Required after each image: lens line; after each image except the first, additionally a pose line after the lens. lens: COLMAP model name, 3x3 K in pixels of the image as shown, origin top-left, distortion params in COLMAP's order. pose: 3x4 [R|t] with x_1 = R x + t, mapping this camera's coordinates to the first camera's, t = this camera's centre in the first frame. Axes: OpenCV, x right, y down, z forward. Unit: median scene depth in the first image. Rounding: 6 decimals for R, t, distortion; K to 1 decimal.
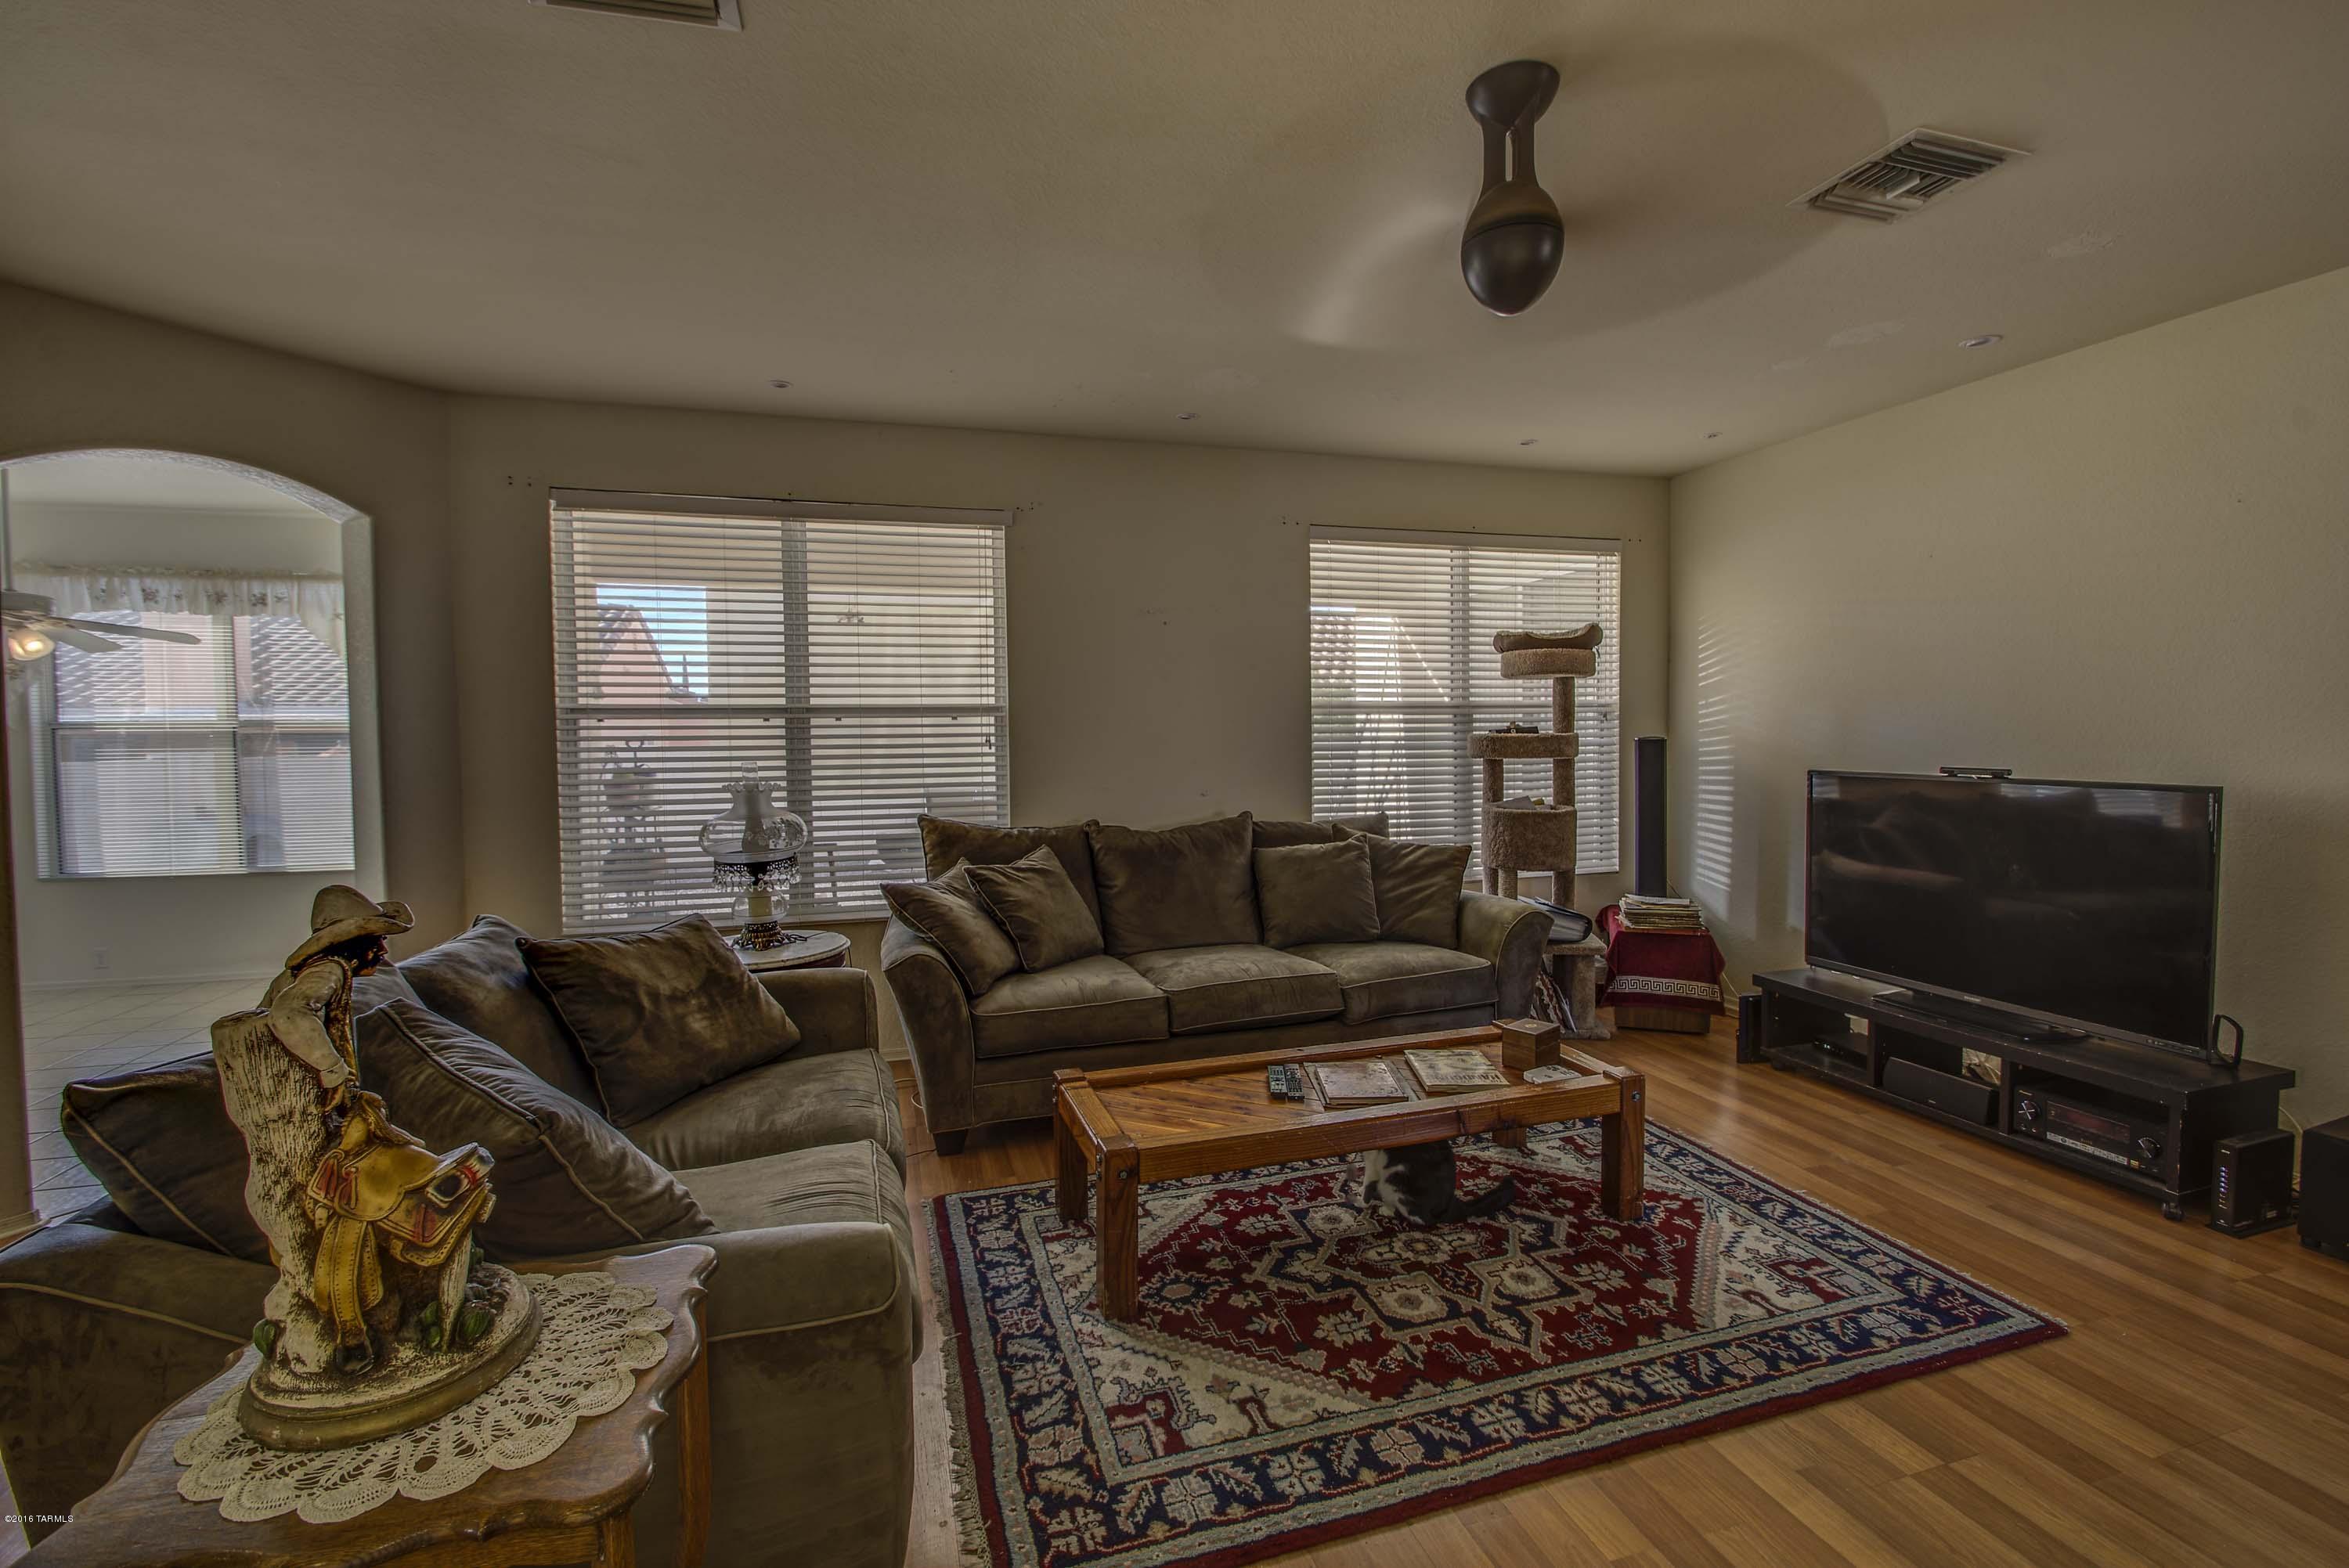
lens RADIAL K [[1028.4, 0, 1178.5], [0, 1028.4, 772.4], [0, 0, 1]] dist [0.003872, -0.011954]
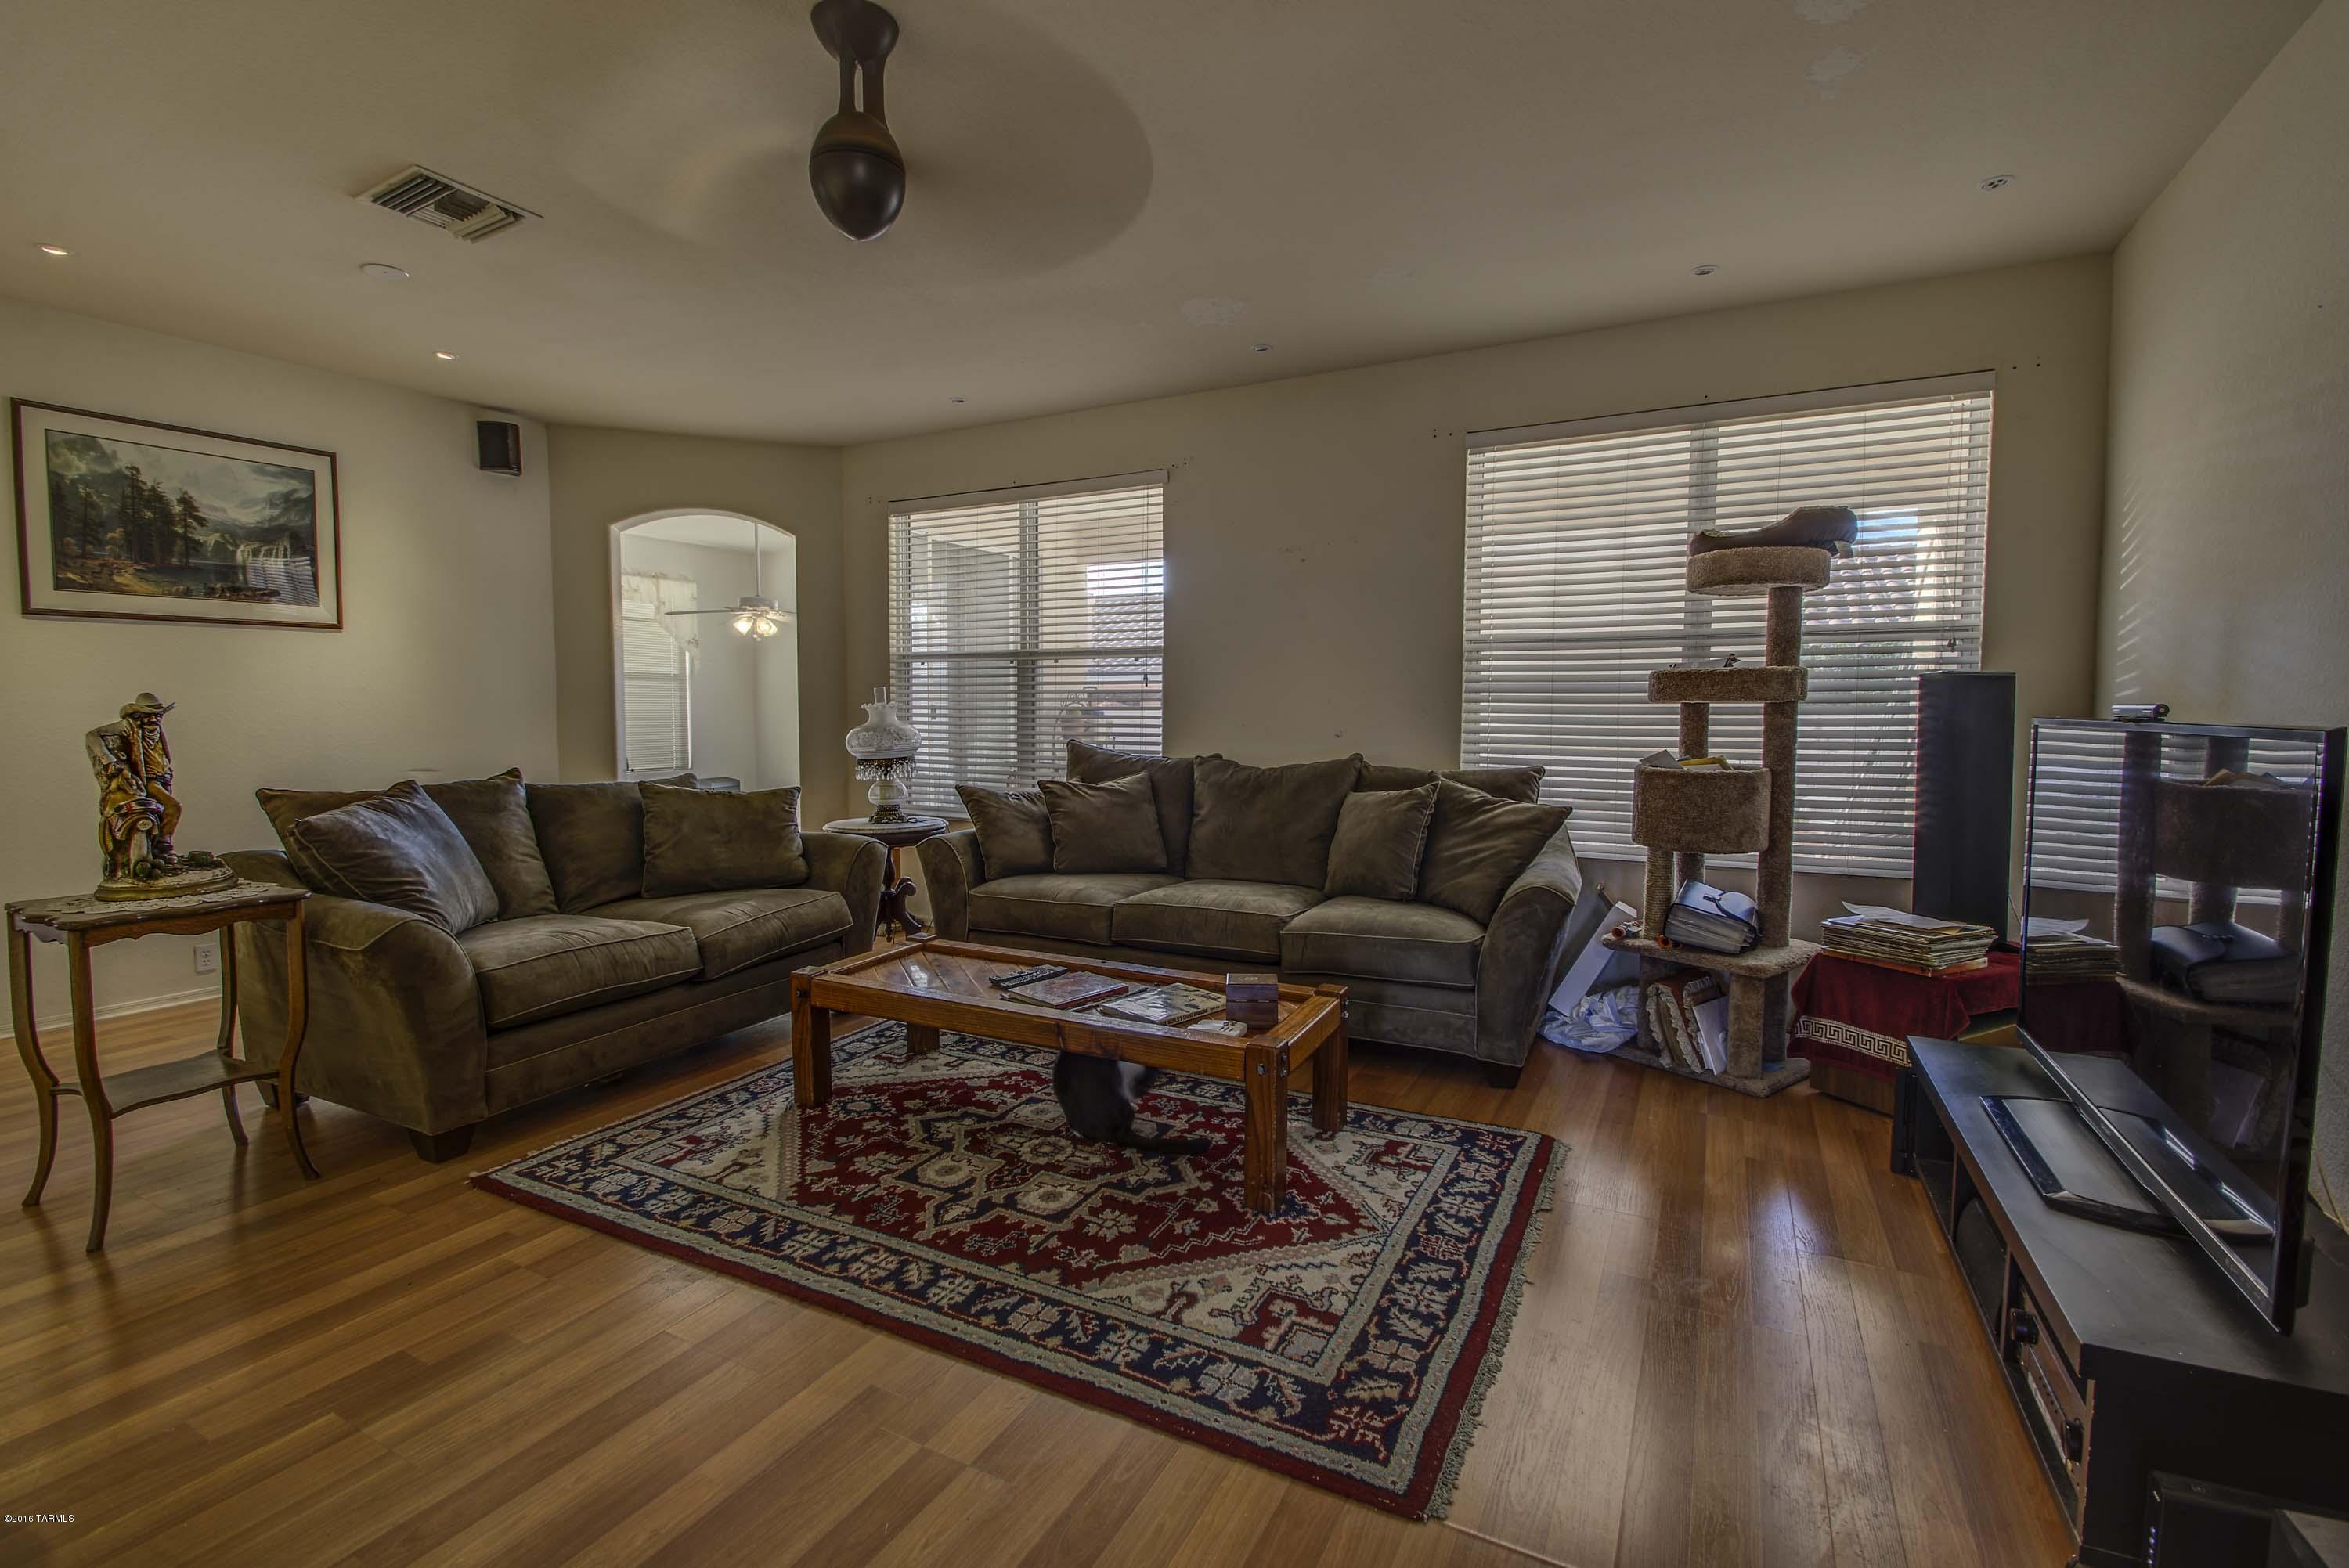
lens RADIAL K [[1028.4, 0, 1180.5], [0, 1028.4, 772.5], [0, 0, 1]] dist [0.003872, -0.011954]
pose [[0.721997, 0.058431, -0.689424, 0.998634], [-0.040377, 0.998288, 0.042323, 0.035826], [0.690717, -0.002721, 0.723120, 0.343576]]
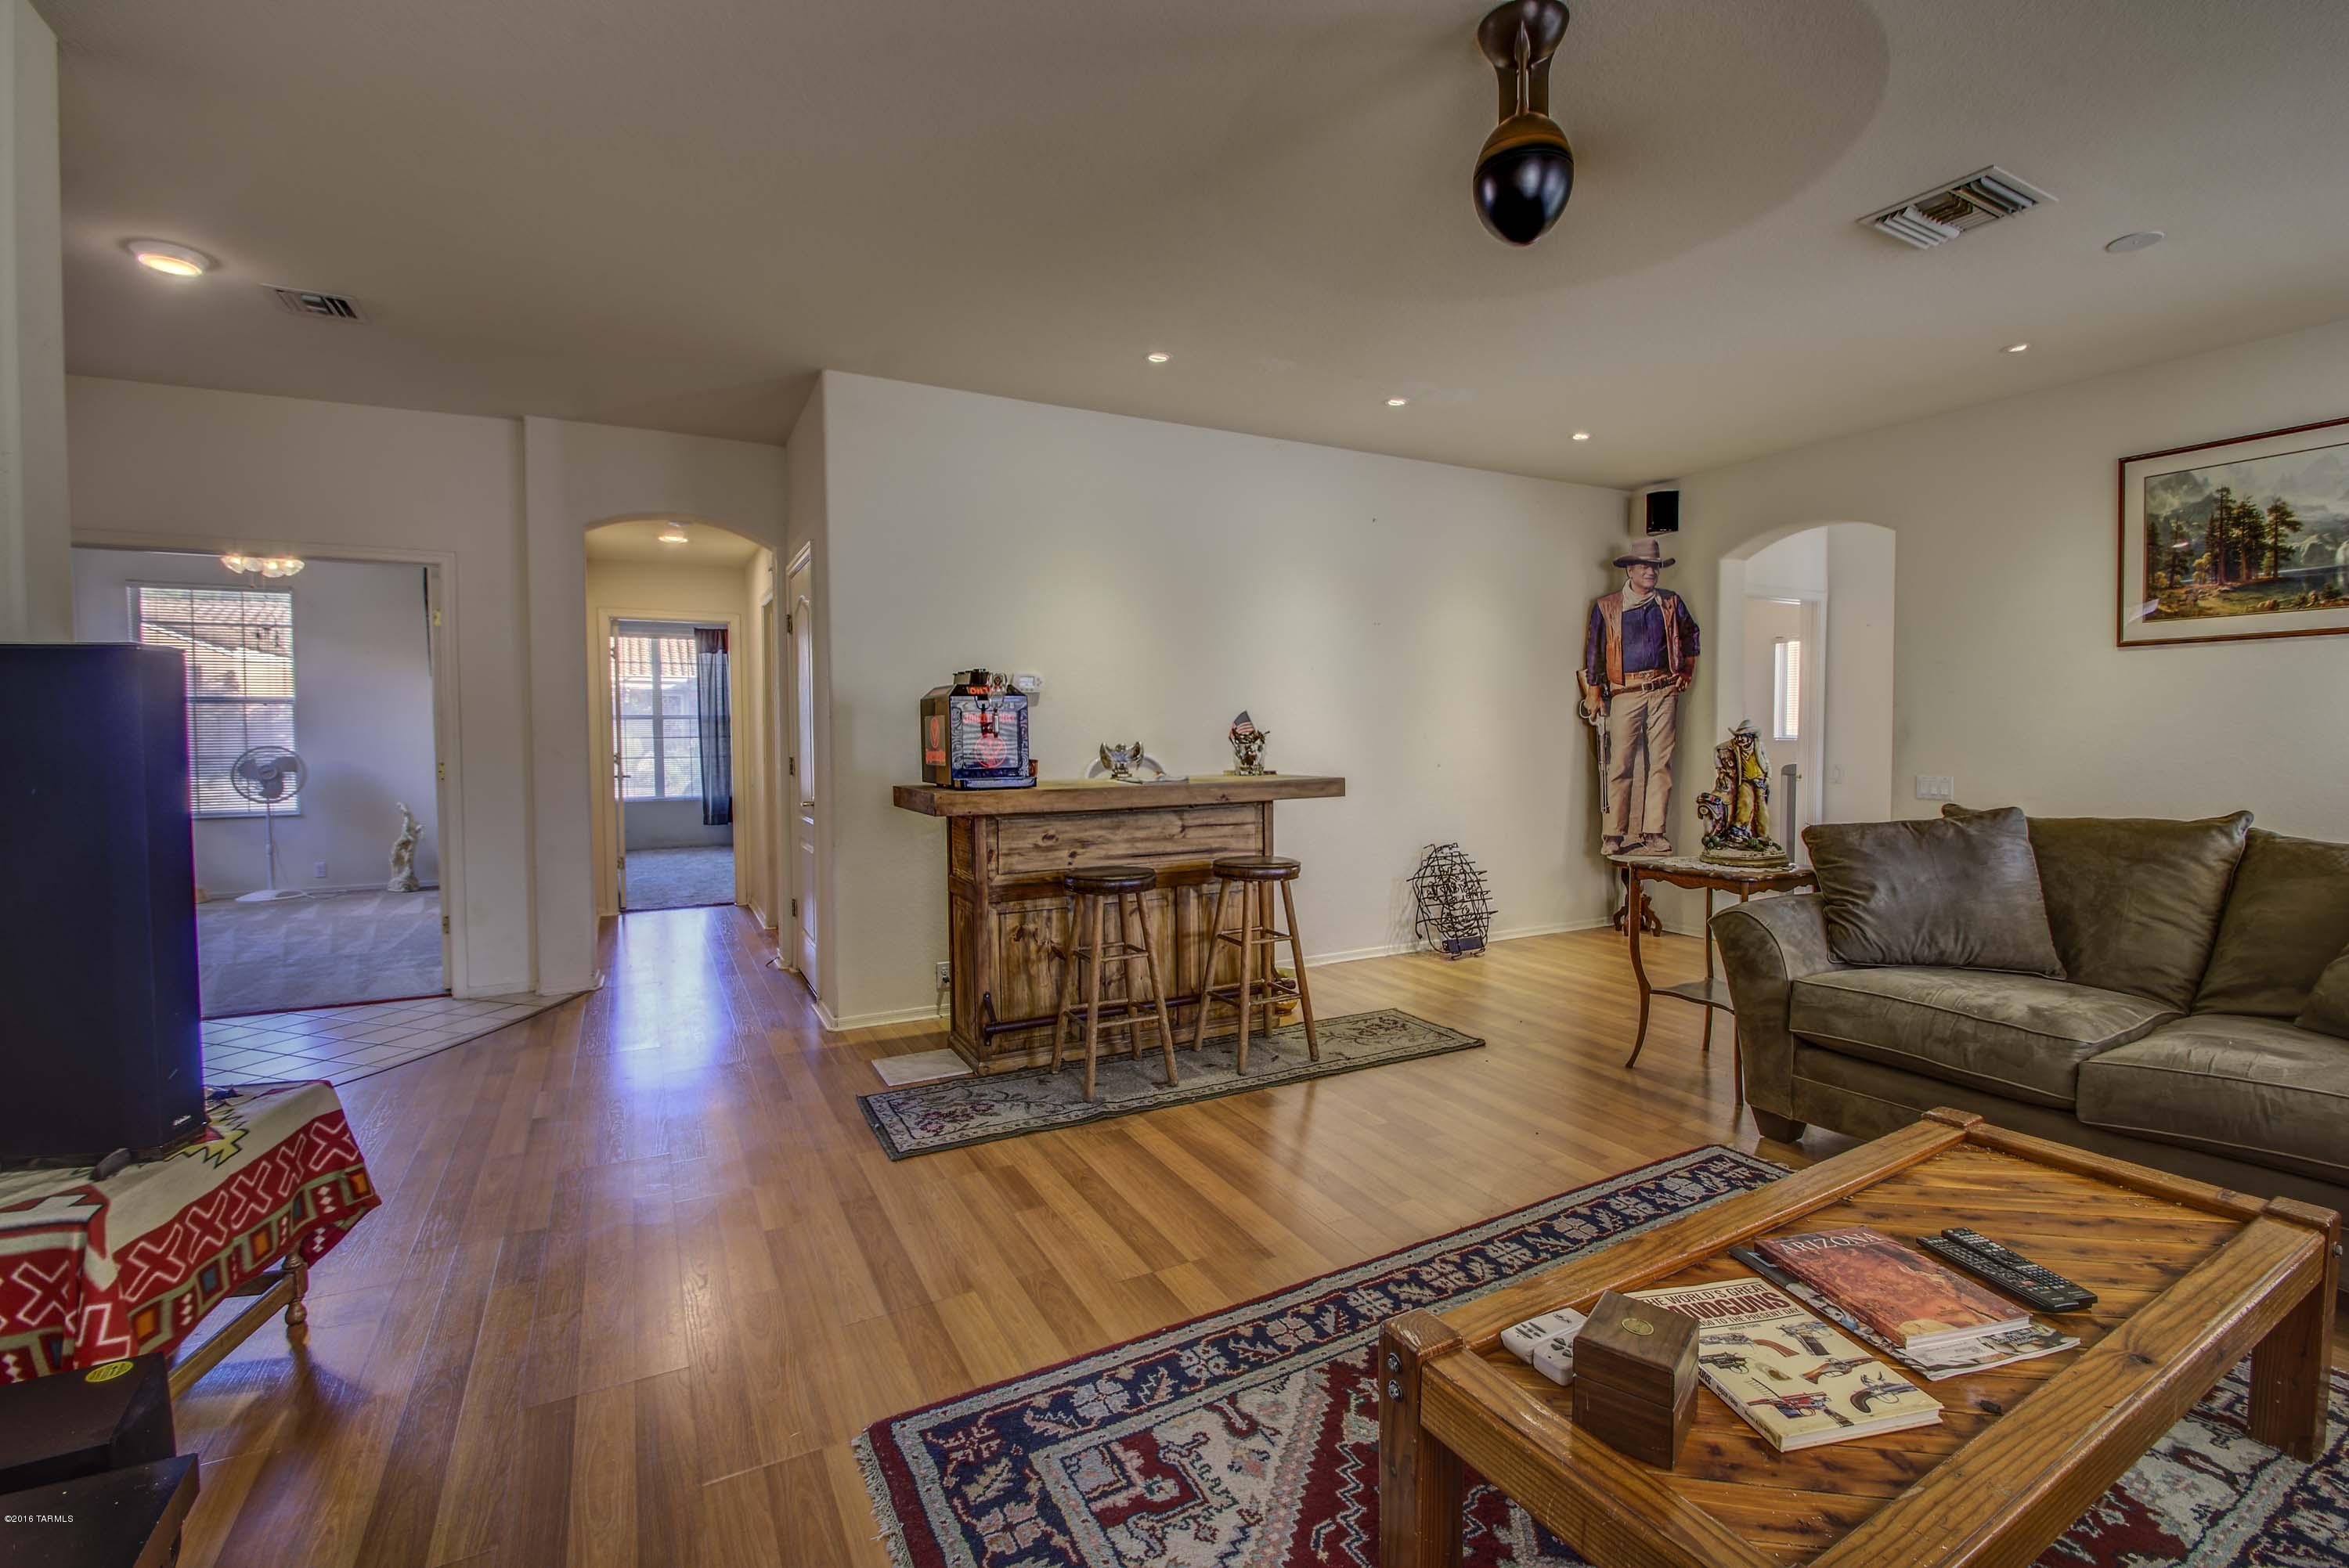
lens RADIAL K [[1028.4, 0, 1180.2], [0, 1028.4, 770.9], [0, 0, 1]] dist [0.003872, -0.011954]
pose [[-0.979179, 0.024766, -0.201481, 0.658521], [0.007816, 0.996393, 0.084493, -0.009777], [0.202847, 0.081159, -0.975841, 1.481017]]
